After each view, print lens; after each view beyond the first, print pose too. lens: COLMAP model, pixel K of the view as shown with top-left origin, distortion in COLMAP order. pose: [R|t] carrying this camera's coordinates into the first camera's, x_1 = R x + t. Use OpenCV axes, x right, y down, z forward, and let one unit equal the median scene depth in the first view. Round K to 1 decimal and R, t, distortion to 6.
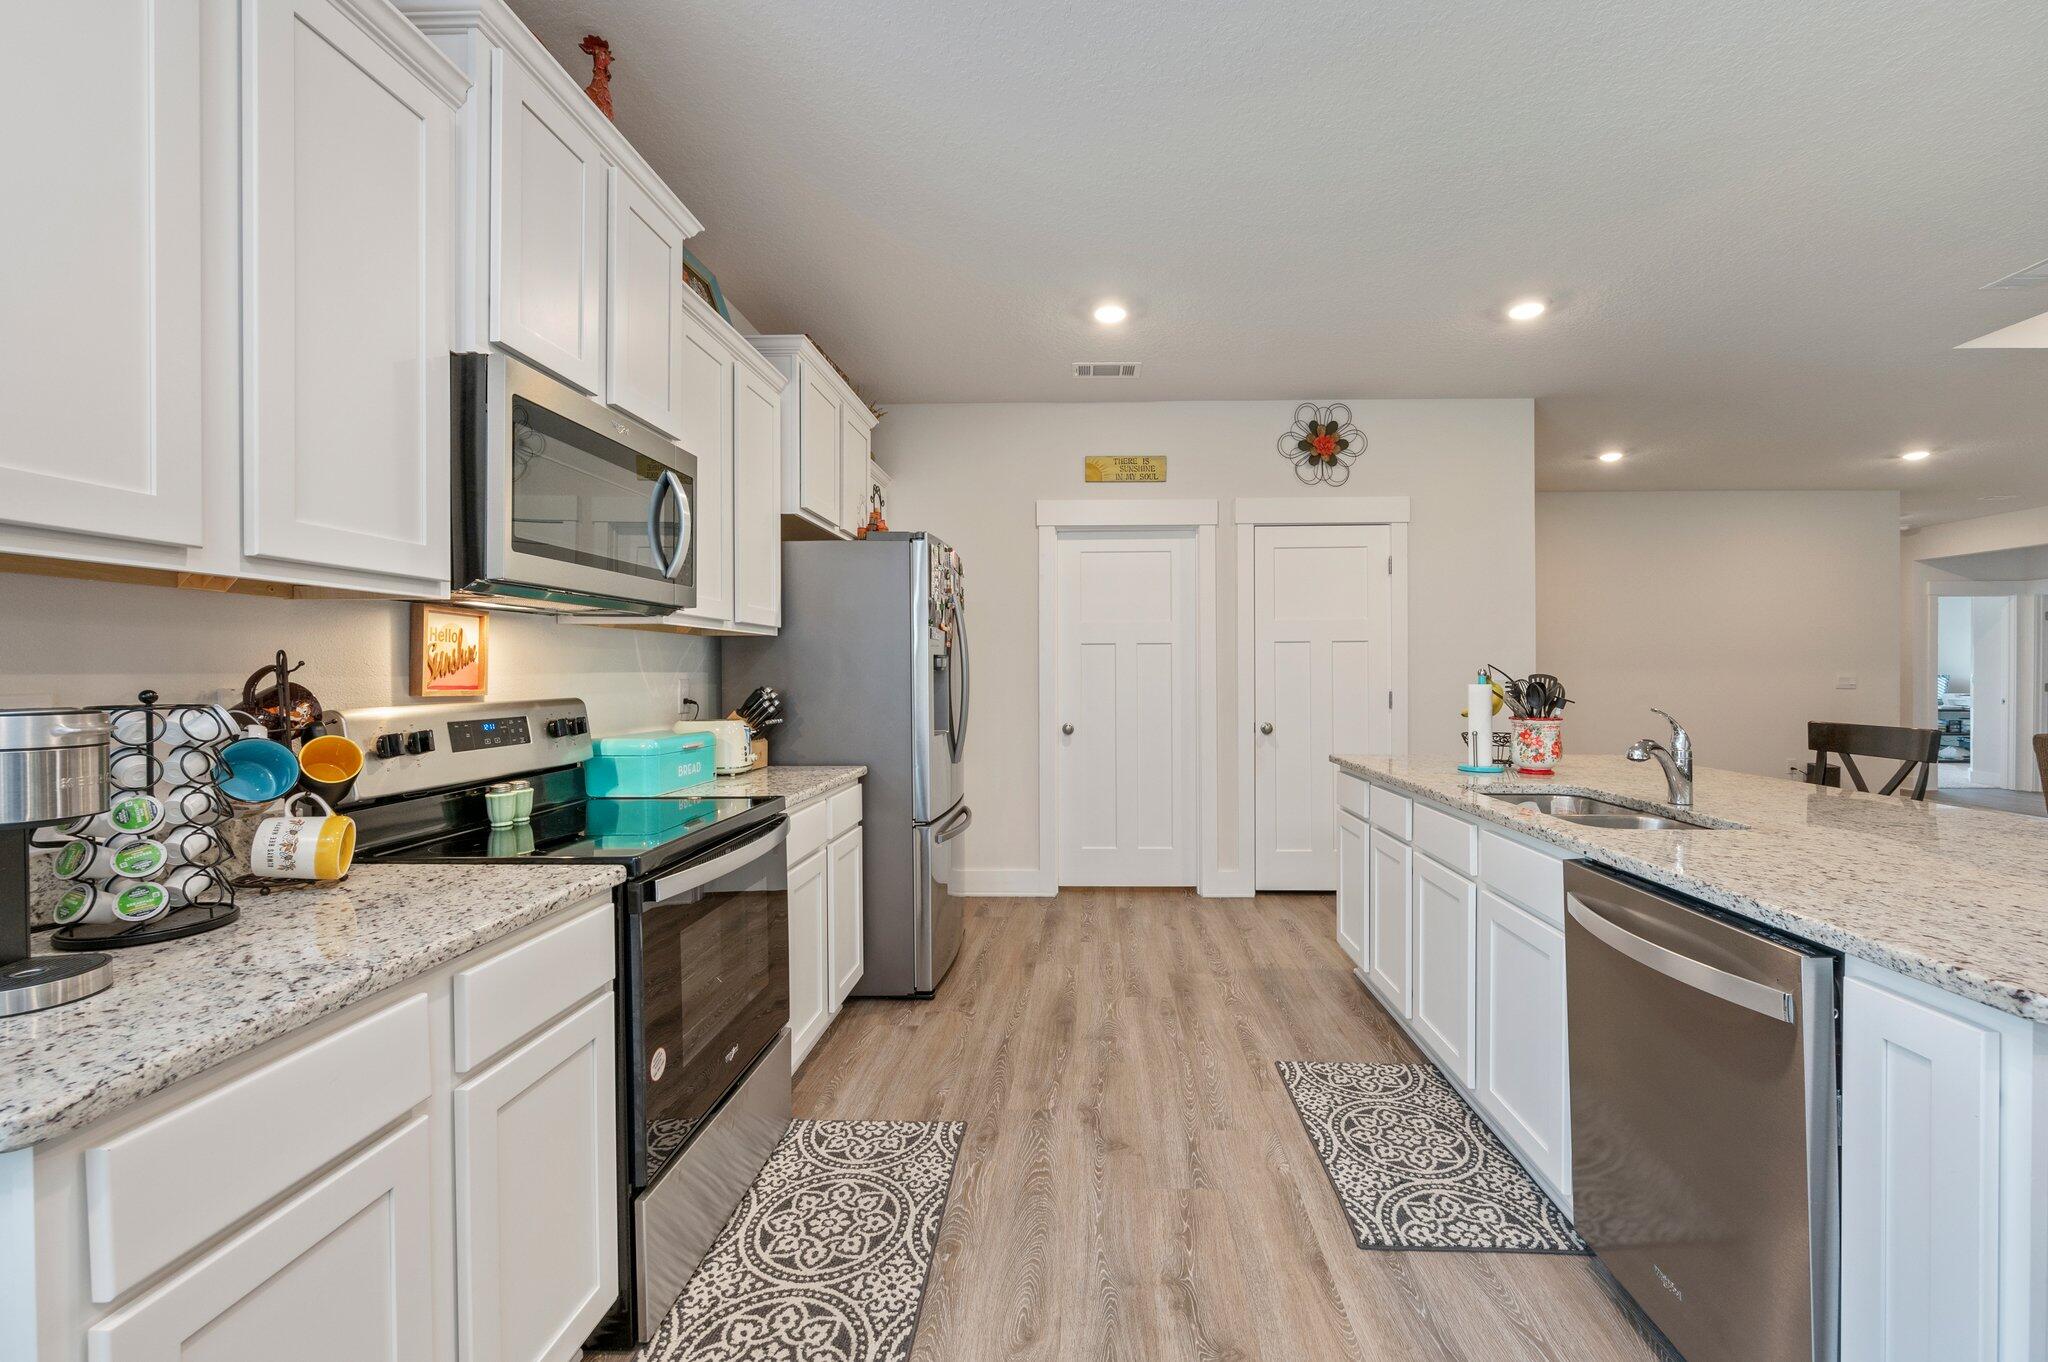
lens RADIAL K [[852.6, 0, 1072.2], [0, 852.6, 672.8], [0, 0, 1]] dist [-0.007411, 0.000039]
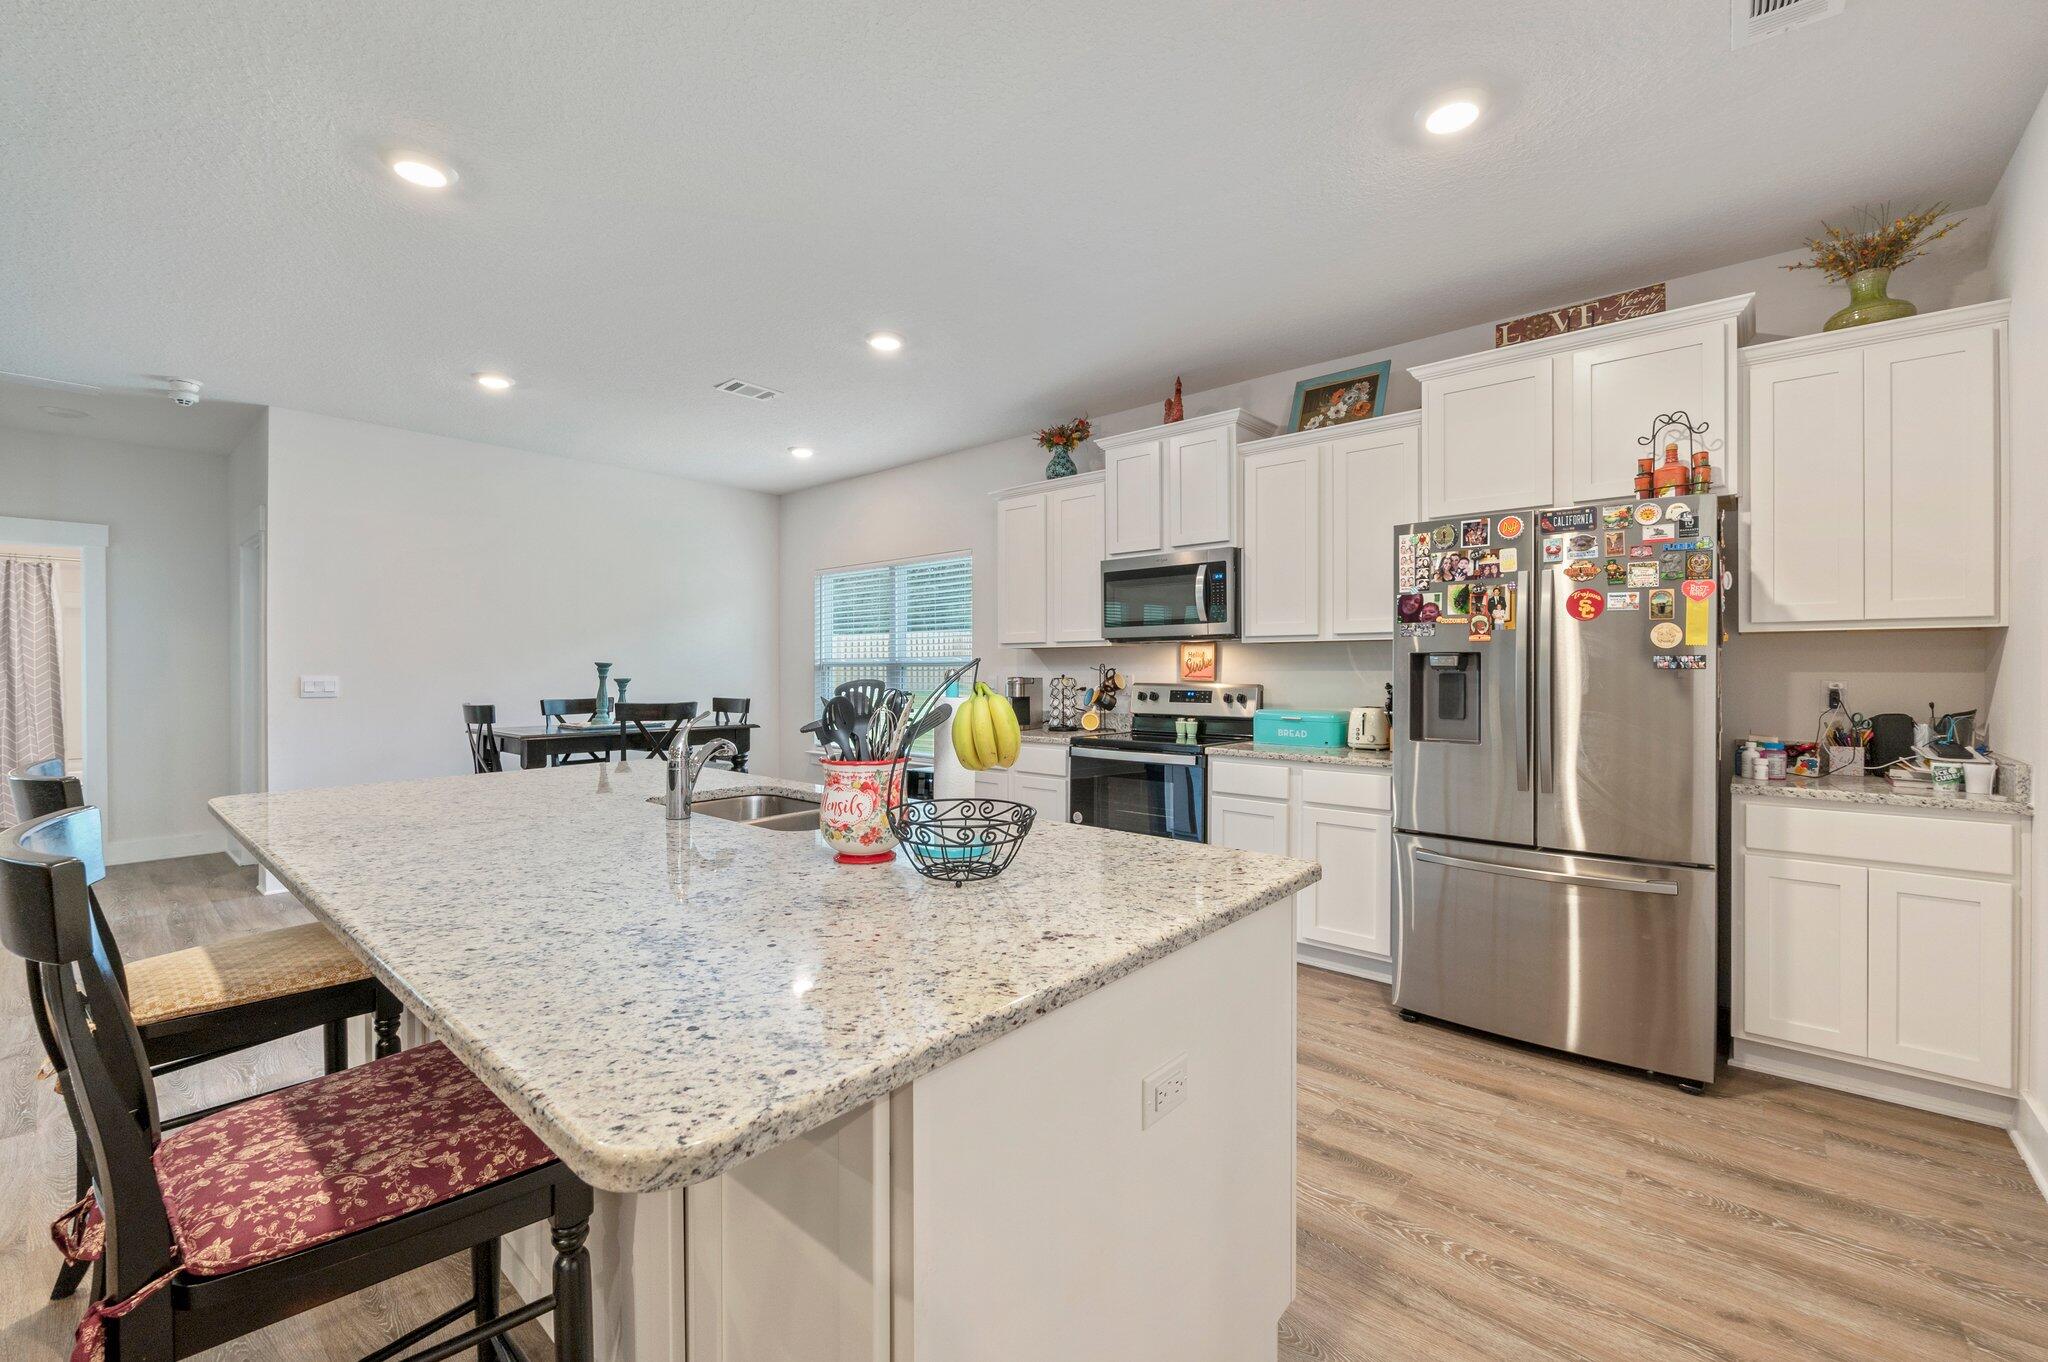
lens RADIAL K [[832.7, 0, 1069.1], [0, 832.7, 678.9], [0, 0, 1]] dist [0.000629, 0.000125]
pose [[-0.608769, 0.011508, -0.793264, 0.937324], [-0.000845, 0.999885, 0.015154, -0.008062], [0.793347, 0.009896, -0.608690, 1.506792]]
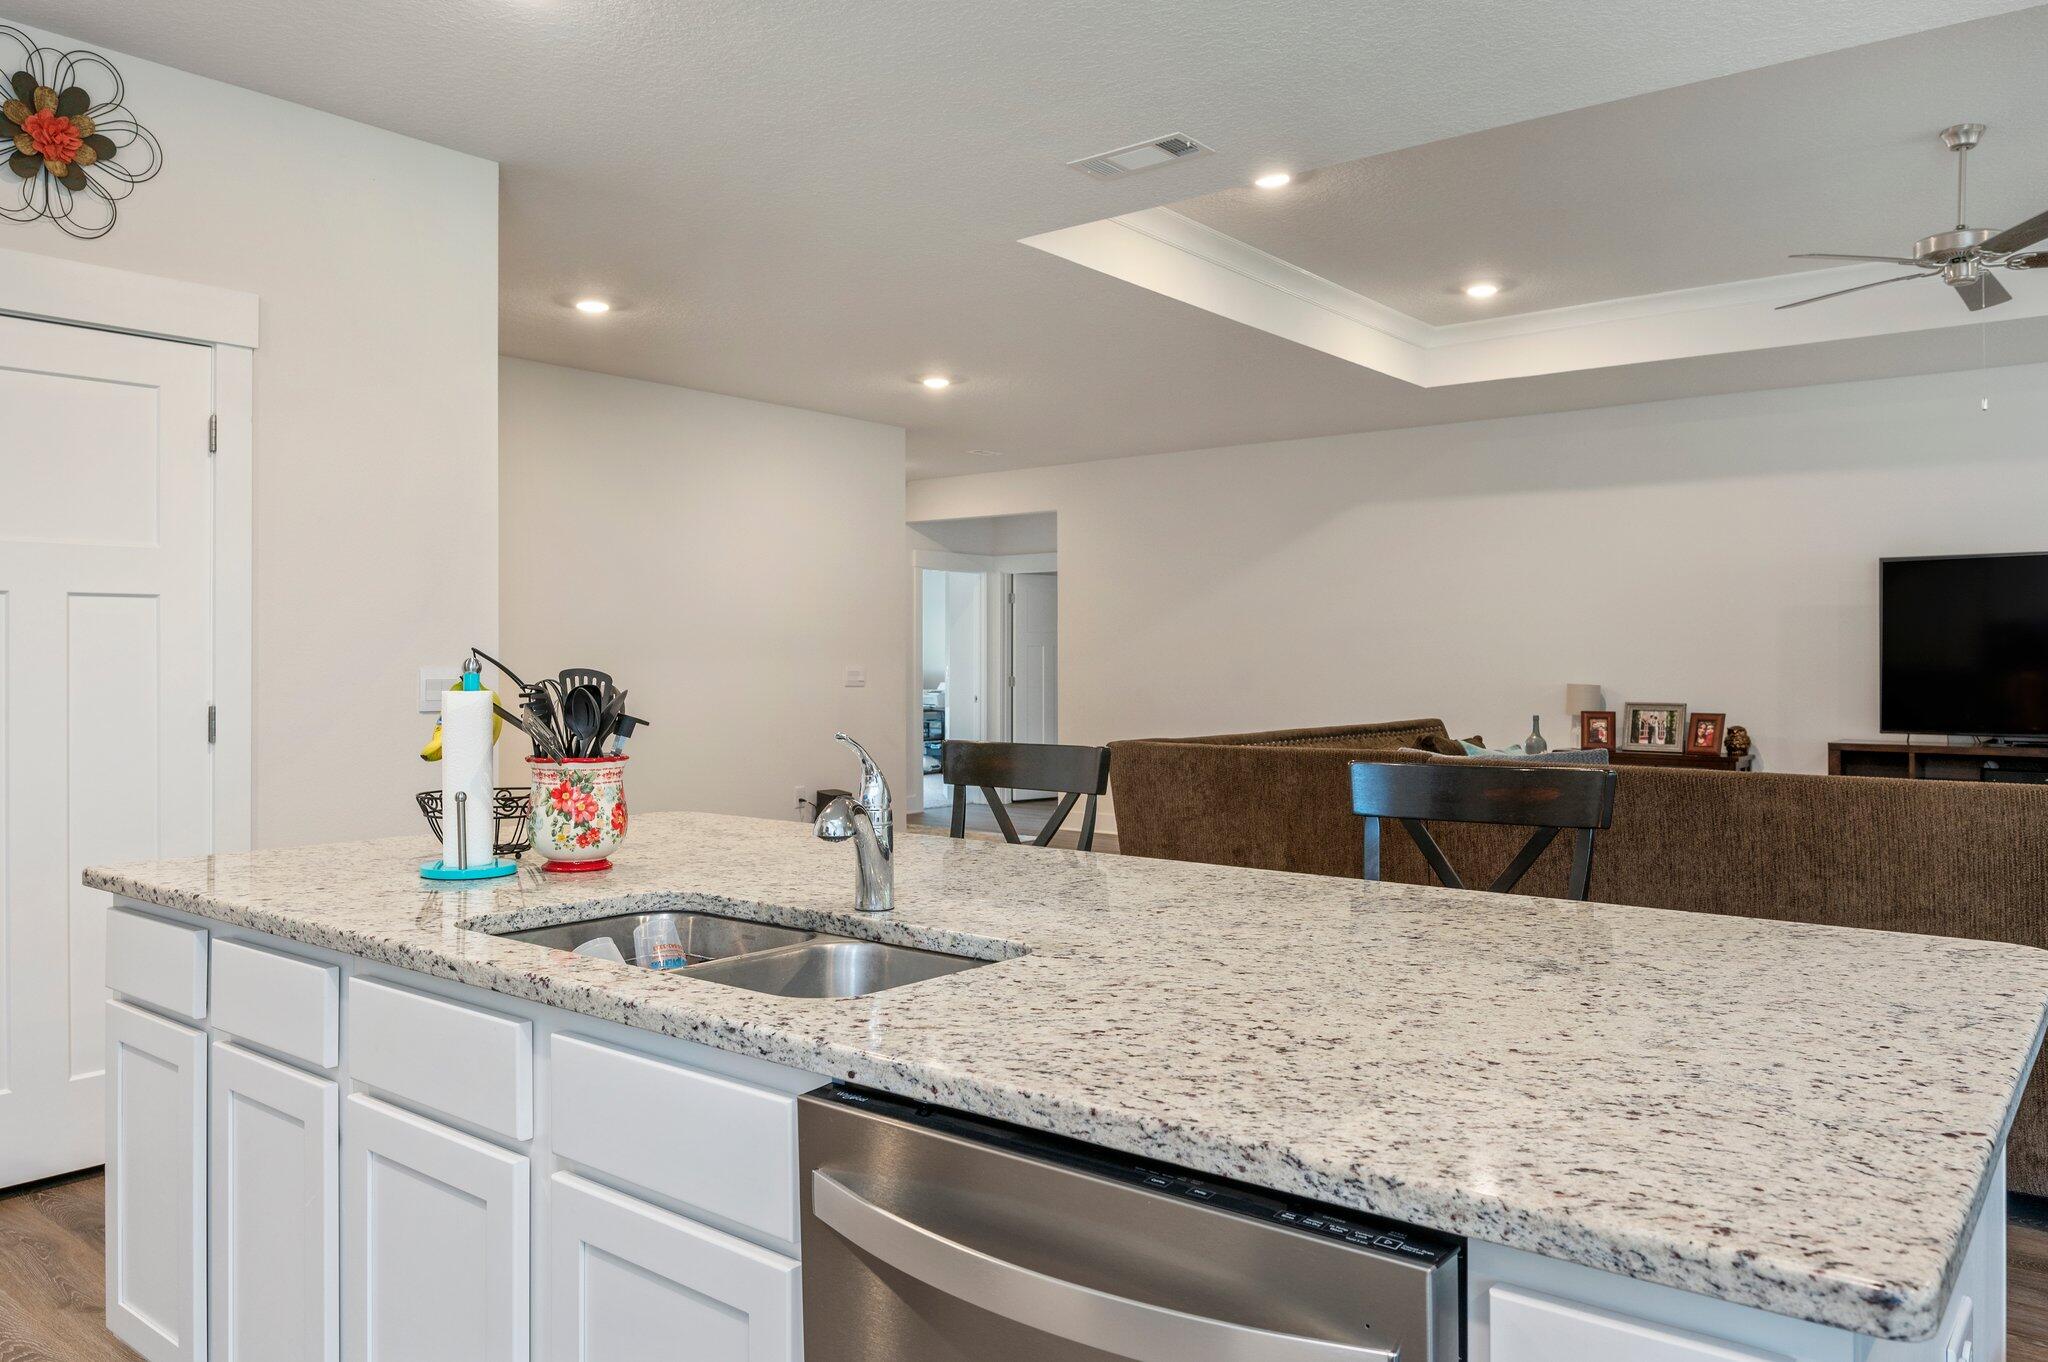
lens RADIAL K [[1427.1, 0, 1053.7], [0, 1427.1, 641.1], [0, 0, 1]] dist [-0.007050, -0.003873]
pose [[0.594271, 0.012607, 0.804166, 0.041049], [0.000882, 0.999866, -0.016327, -0.001138], [-0.804264, 0.010412, 0.594181, 0.297435]]
